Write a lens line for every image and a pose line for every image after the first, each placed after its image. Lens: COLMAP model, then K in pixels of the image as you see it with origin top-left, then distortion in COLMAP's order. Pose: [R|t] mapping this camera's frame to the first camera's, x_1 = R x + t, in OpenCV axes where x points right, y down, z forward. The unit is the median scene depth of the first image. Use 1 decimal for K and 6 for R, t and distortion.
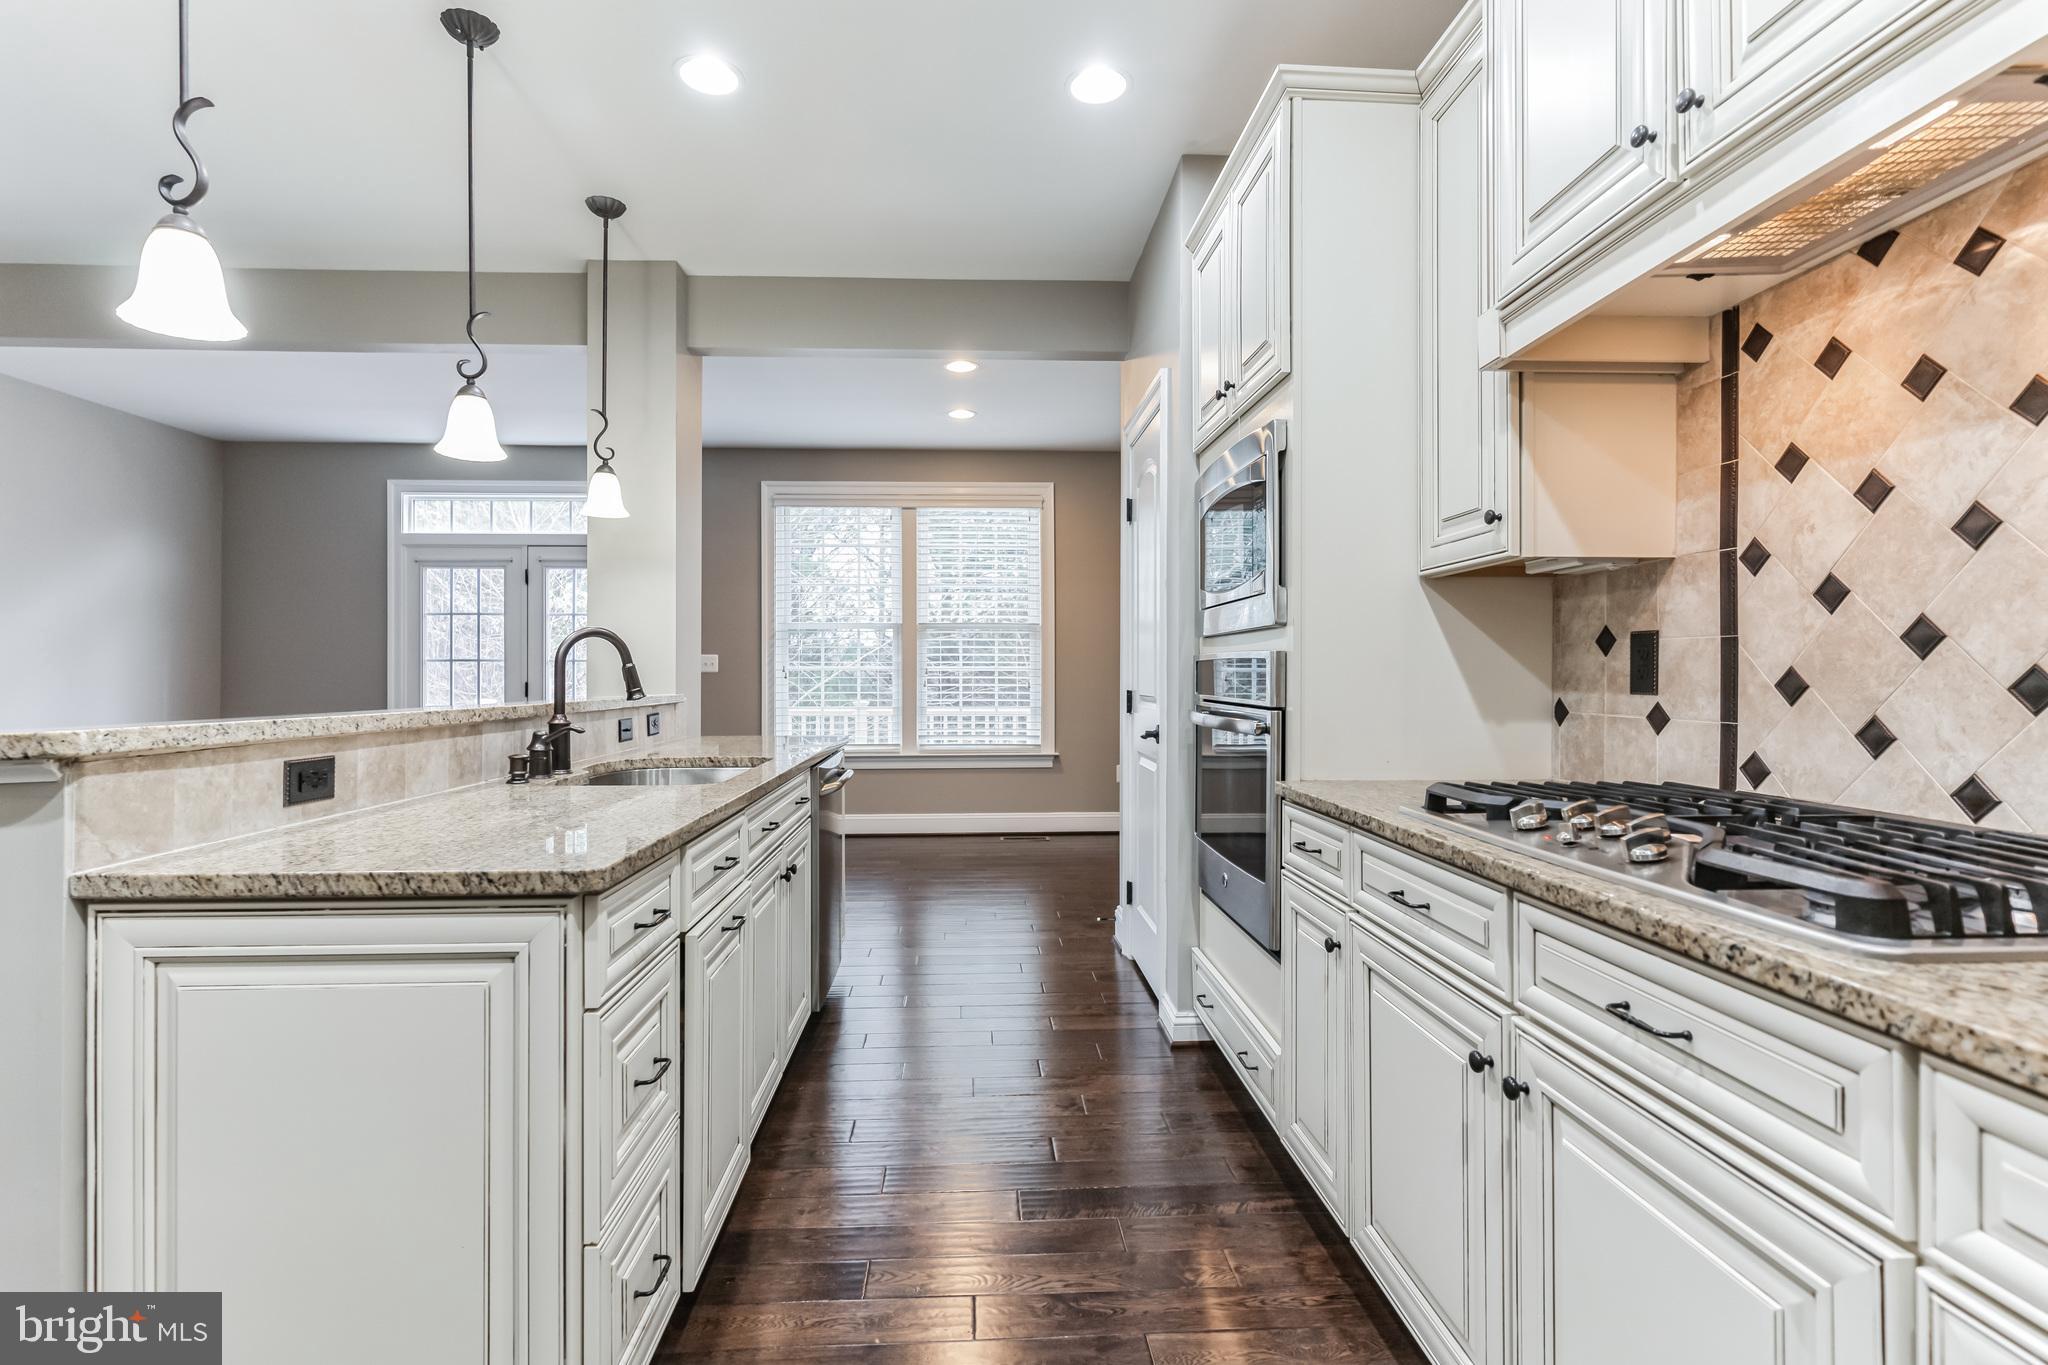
lens RADIAL K [[973.8, 0, 1008.1], [0, 973.8, 676.0], [0, 0, 1]] dist [0.000947, 0.000765]
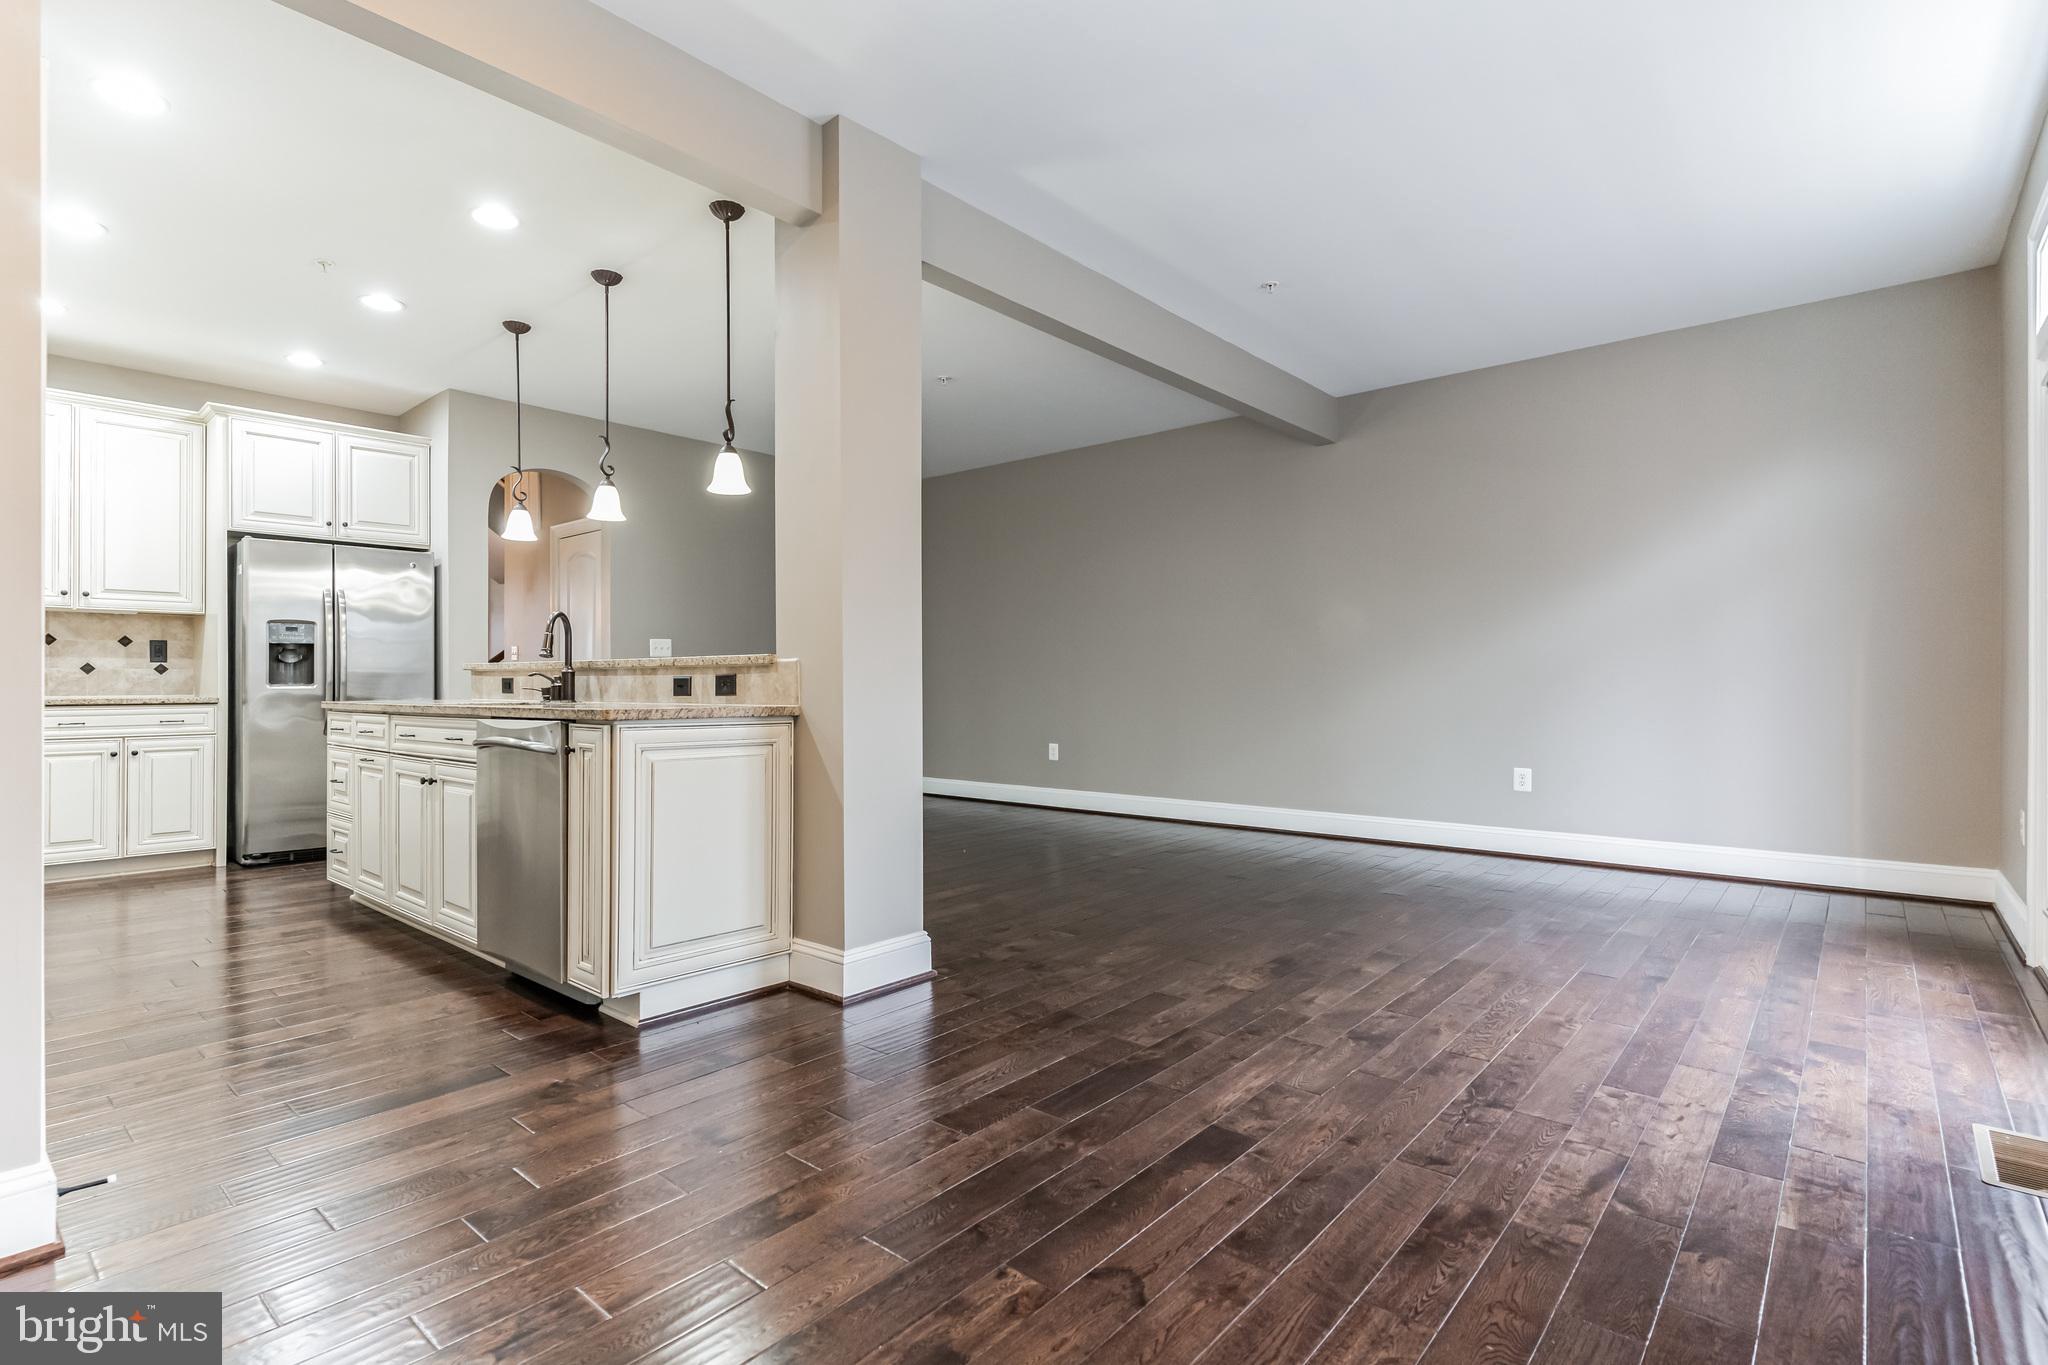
lens RADIAL K [[973.8, 0, 1008.1], [0, 973.8, 676.0], [0, 0, 1]] dist [0.000947, 0.000765]
pose [[-0.689206, -0.002817, -0.724560, 0.287034], [0.001961, 0.999982, -0.005753, 0.087328], [0.724563, -0.005386, -0.689187, 3.537277]]
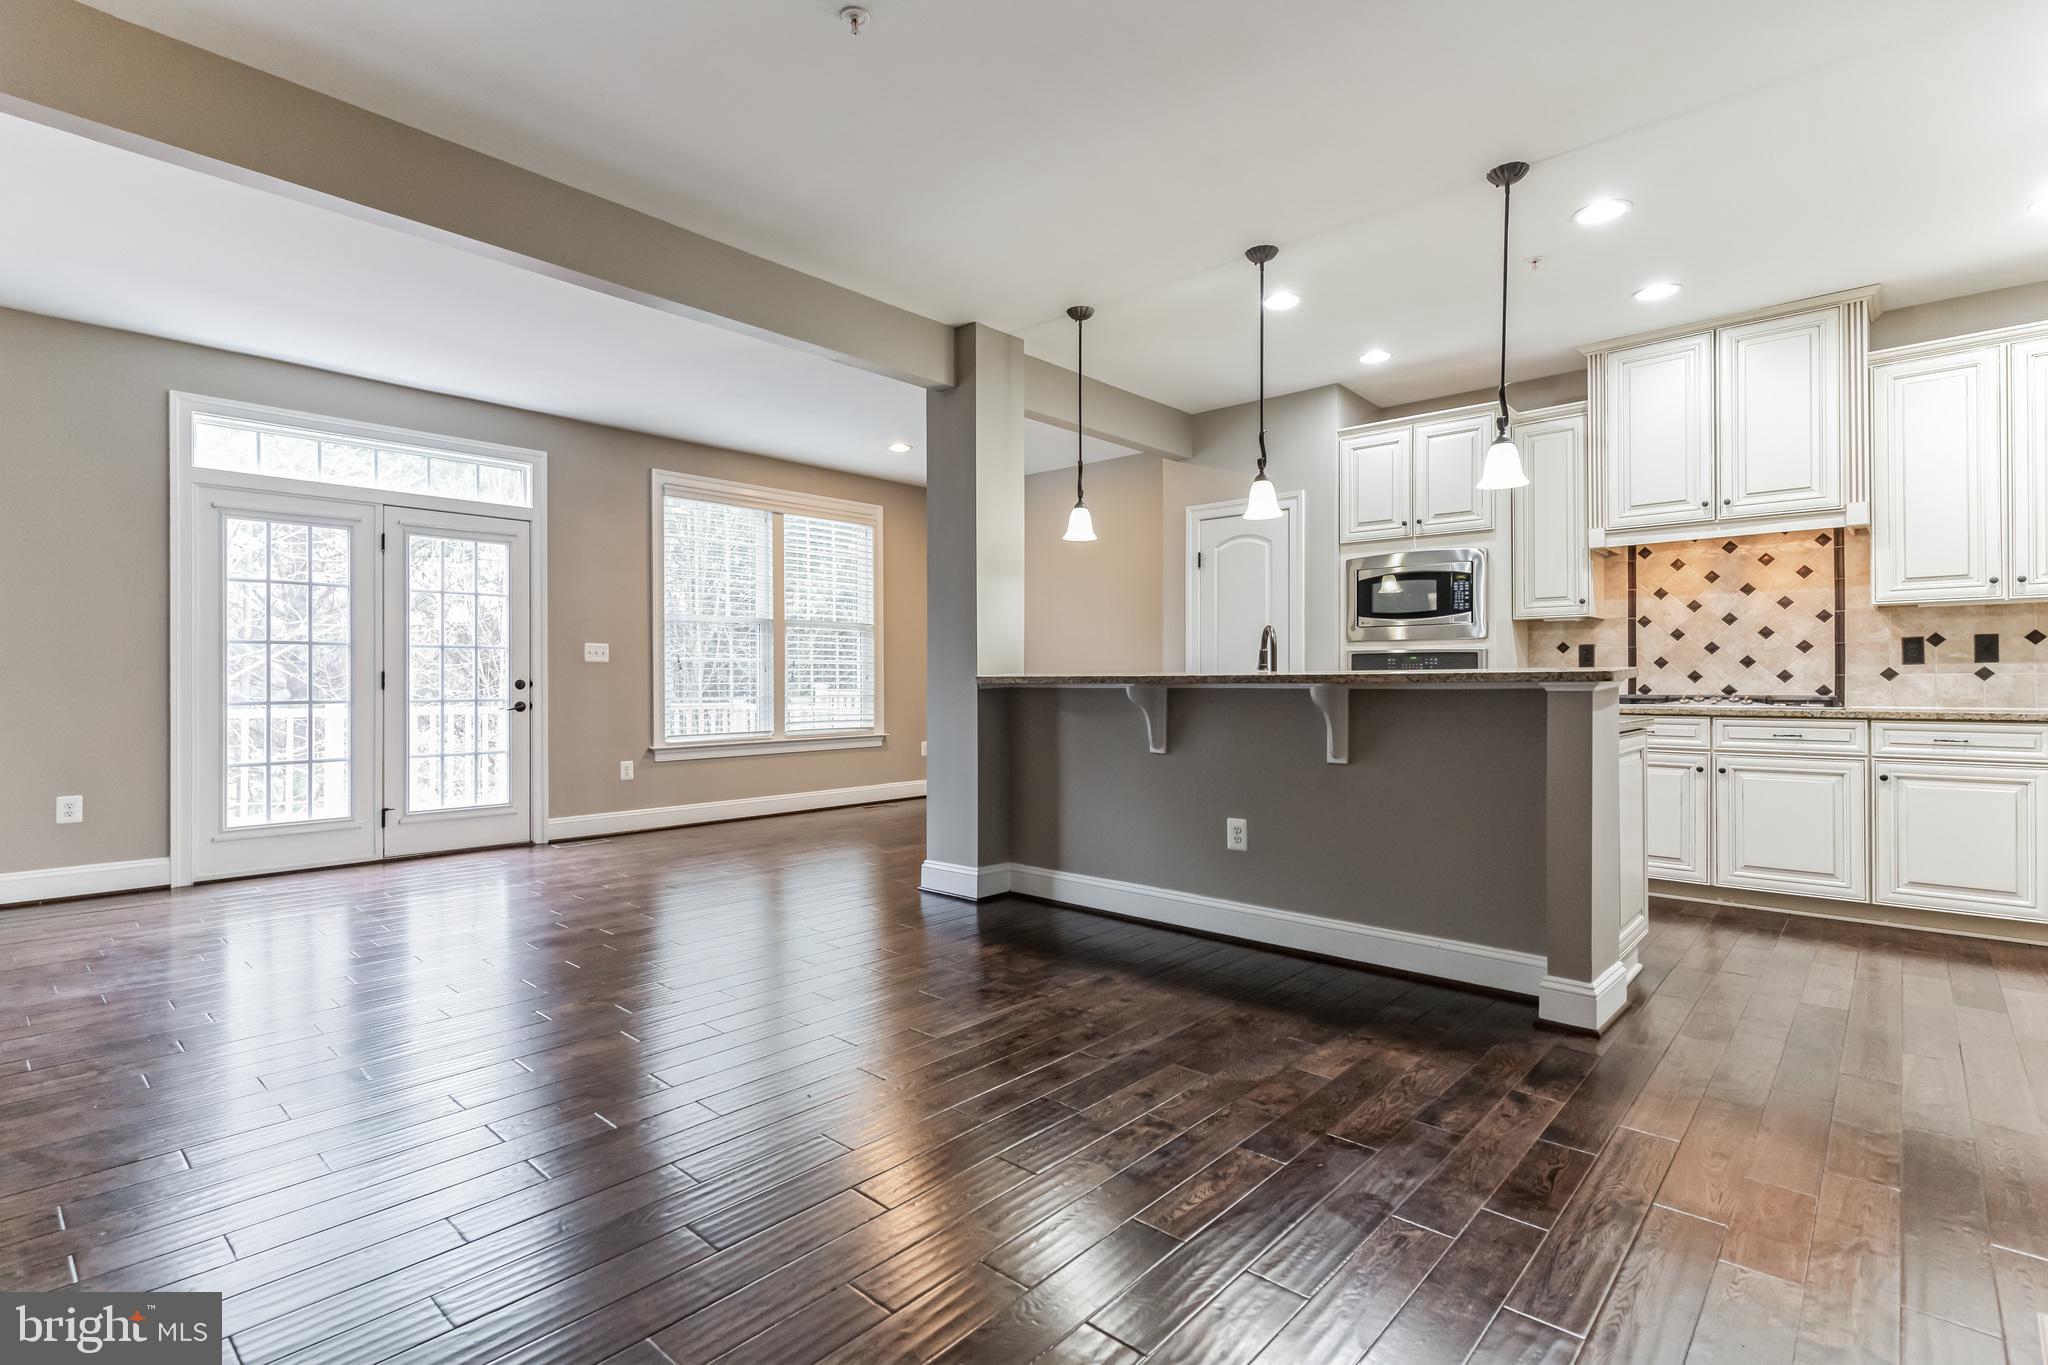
lens RADIAL K [[973.8, 0, 1008.1], [0, 973.8, 676.0], [0, 0, 1]] dist [0.000947, 0.000765]
pose [[0.714980, 0.002344, 0.699141, -2.505273], [0.001717, 0.999985, -0.005109, 0.056342], [-0.699143, 0.004854, 0.714966, 0.170332]]
